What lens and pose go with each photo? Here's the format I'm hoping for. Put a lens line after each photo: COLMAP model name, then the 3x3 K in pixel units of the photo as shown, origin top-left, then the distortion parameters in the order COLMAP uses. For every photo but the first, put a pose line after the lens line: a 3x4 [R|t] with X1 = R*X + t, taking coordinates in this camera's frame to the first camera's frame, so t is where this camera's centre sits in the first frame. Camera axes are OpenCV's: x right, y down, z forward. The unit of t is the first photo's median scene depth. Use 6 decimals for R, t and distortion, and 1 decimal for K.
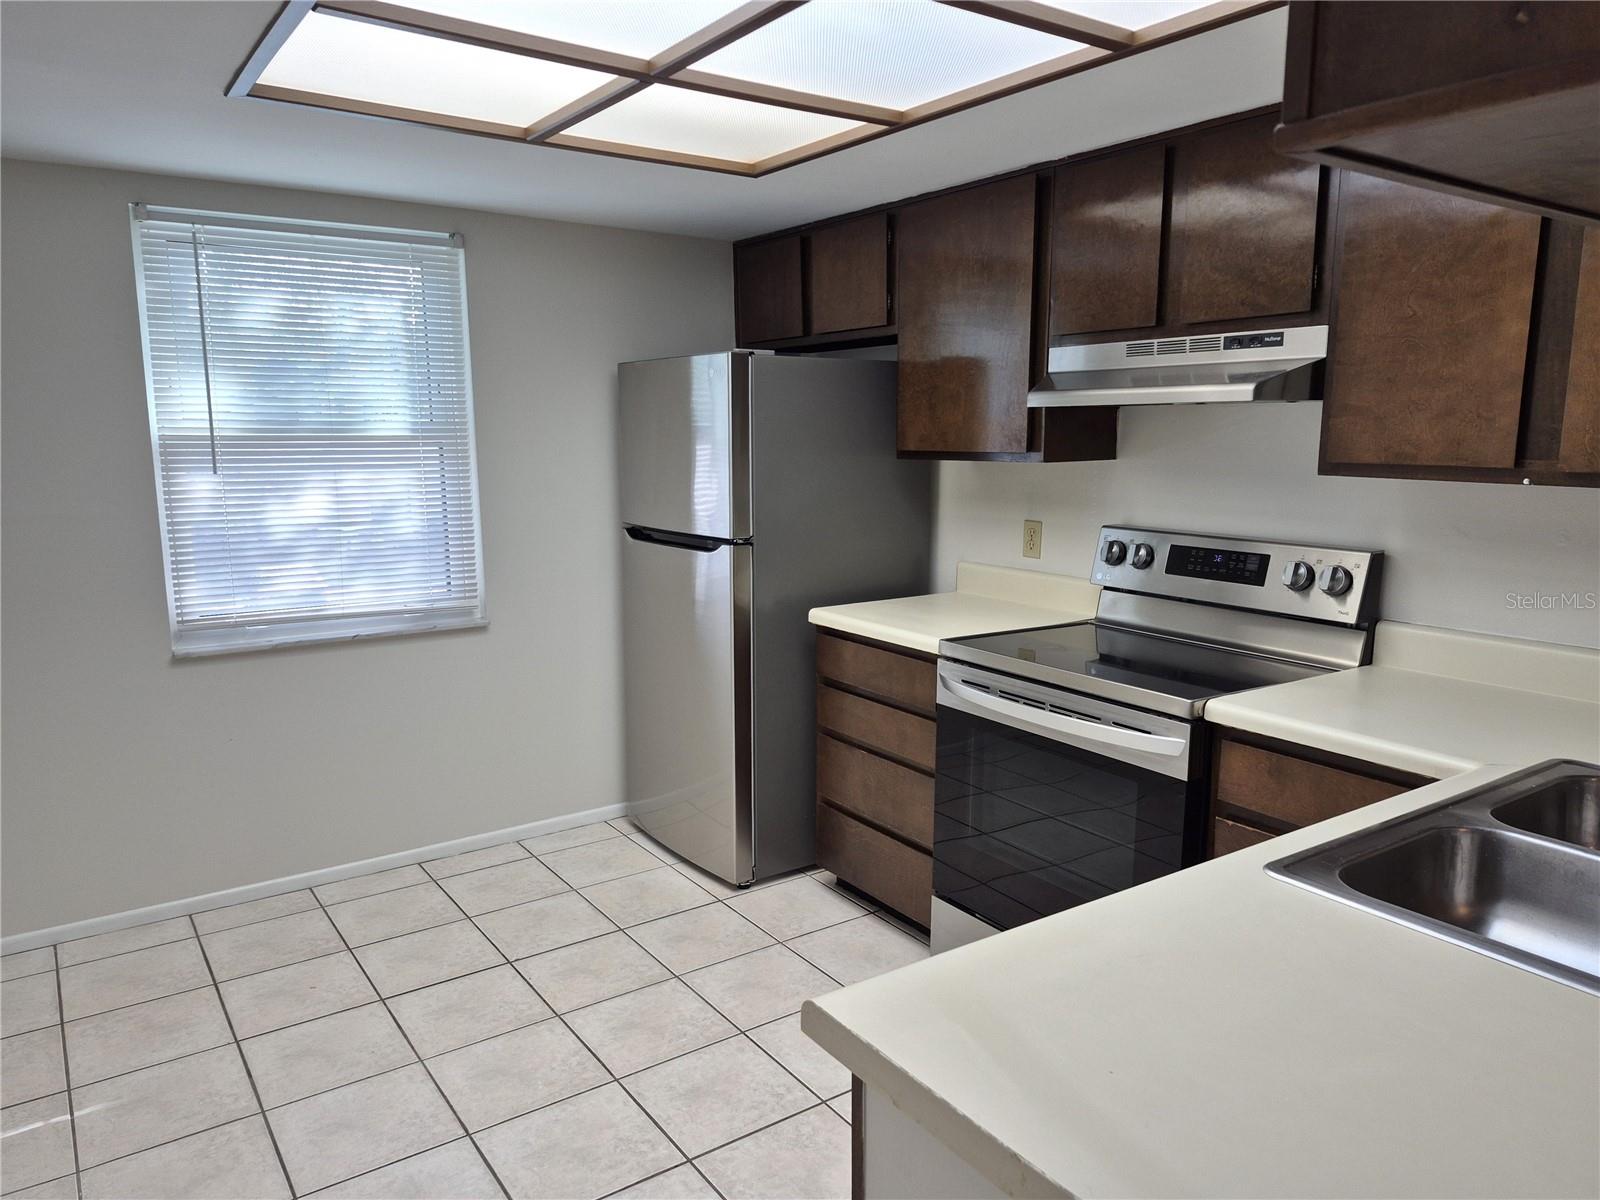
lens RADIAL K [[1100.0, 0, 798.7], [0, 1100.0, 606.6], [0, 0, 1]] dist [0.051030, -0.042466]
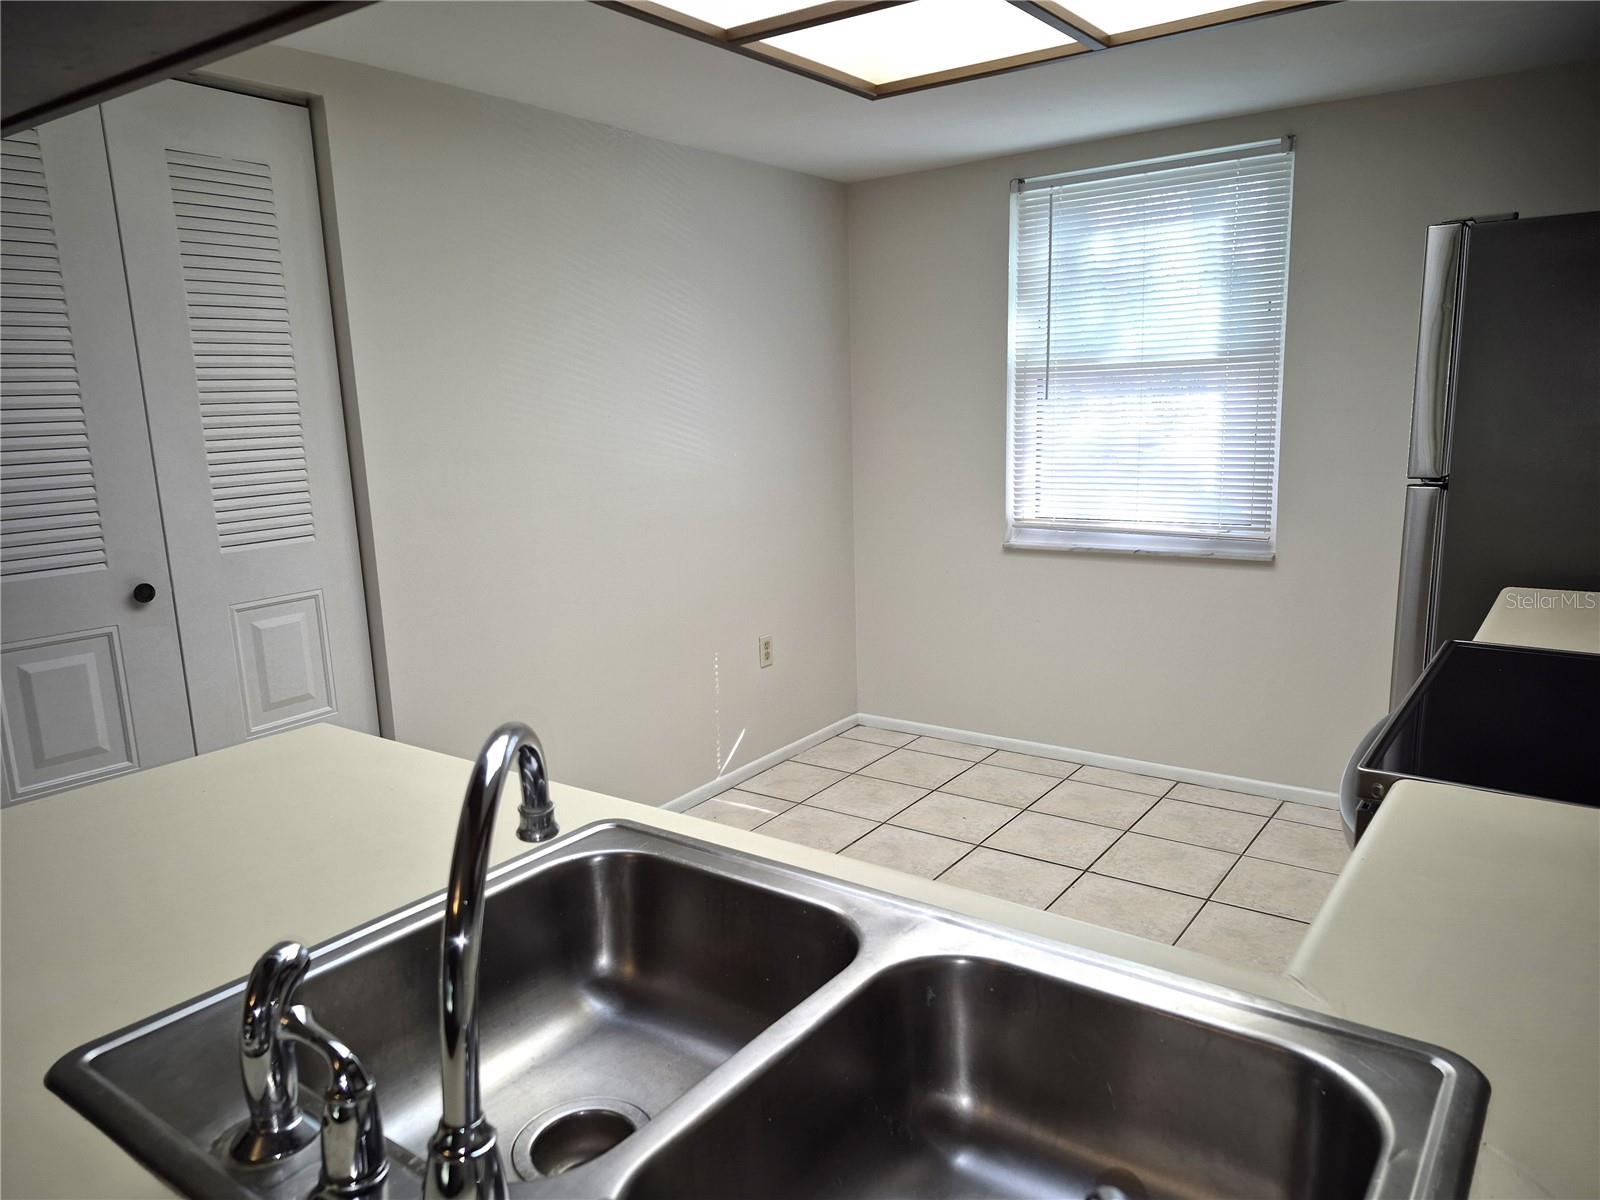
lens RADIAL K [[1100.0, 0, 813.2], [0, 1100.0, 611.3], [0, 0, 1]] dist [0.051030, -0.042466]
pose [[0.328887, 0.174328, -0.928140, 0.523108], [-0.116486, 0.982798, 0.143317, -0.034335], [0.937158, 0.060980, 0.343536, 0.353334]]
